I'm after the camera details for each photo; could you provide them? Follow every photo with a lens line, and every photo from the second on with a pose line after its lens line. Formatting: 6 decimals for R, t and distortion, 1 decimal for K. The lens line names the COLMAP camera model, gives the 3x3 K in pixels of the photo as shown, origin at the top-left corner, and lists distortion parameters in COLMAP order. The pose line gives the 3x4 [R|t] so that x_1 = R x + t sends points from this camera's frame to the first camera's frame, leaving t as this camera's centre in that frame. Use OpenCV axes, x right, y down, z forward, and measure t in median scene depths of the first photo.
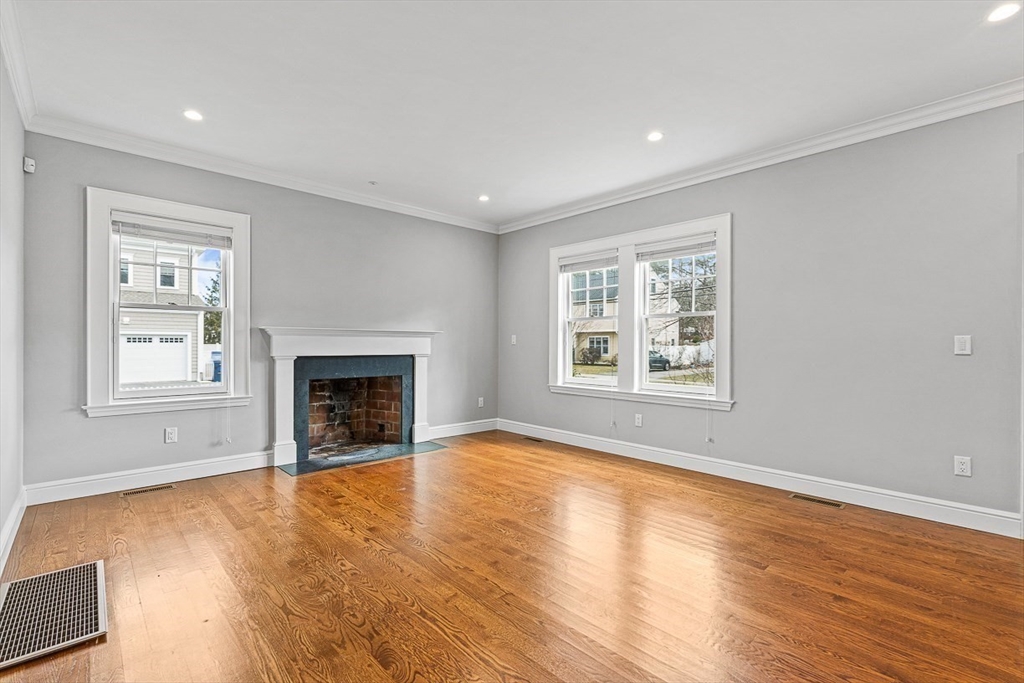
lens RADIAL K [[457.9, 0, 514.0], [0, 457.9, 344.5], [0, 0, 1]] dist [-0.003057, -0.000219]
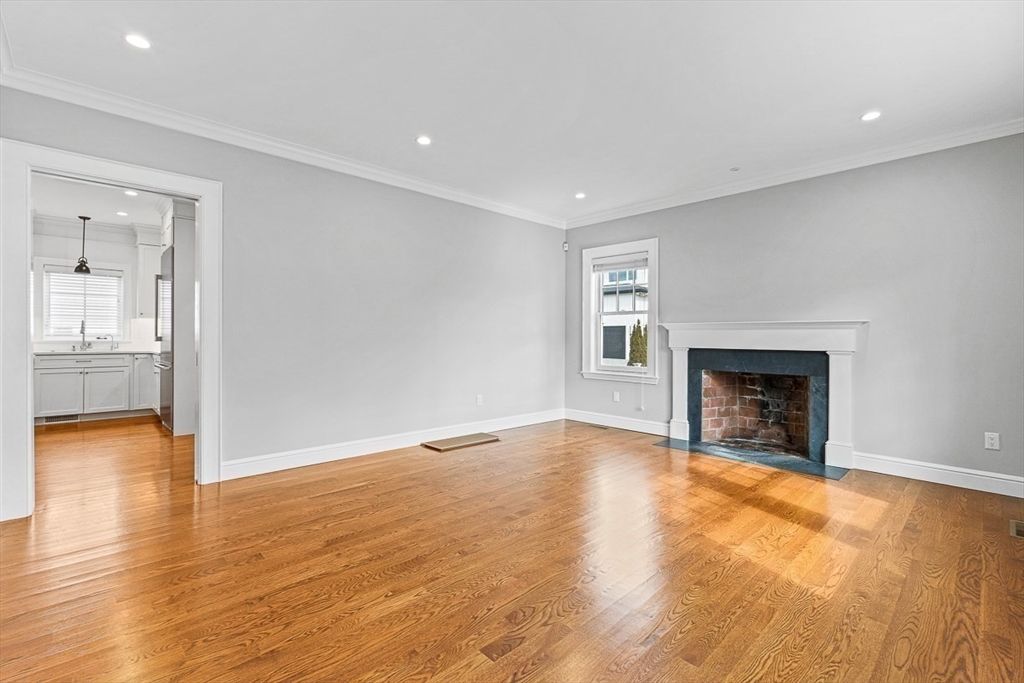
lens RADIAL K [[457.9, 0, 516.0], [0, 457.9, 335.3], [0, 0, 1]] dist [-0.003057, -0.000219]
pose [[0.010923, -0.007372, -0.999913, 0.570157], [-0.006439, 0.999952, -0.007443, 0.004371], [0.999920, 0.006520, 0.010875, 0.472661]]
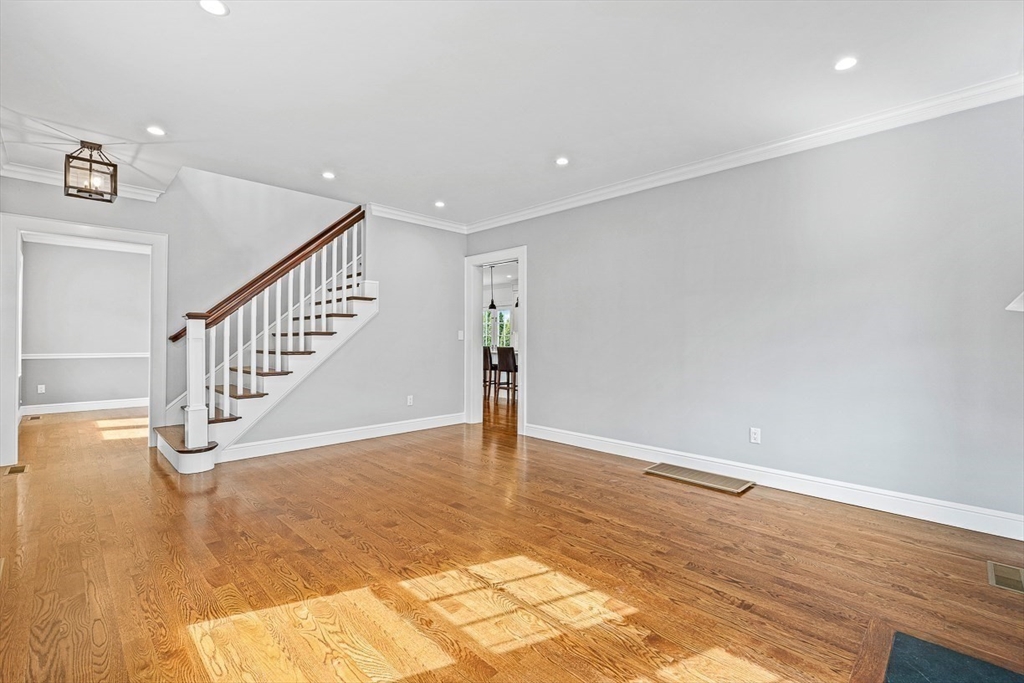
lens RADIAL K [[457.9, 0, 515.5], [0, 457.9, 336.1], [0, 0, 1]] dist [-0.003057, -0.000219]
pose [[-0.999529, -0.008912, -0.029352, -0.061137], [-0.008697, 0.999934, -0.007474, -0.004662], [0.029416, -0.007215, -0.999541, 1.114833]]
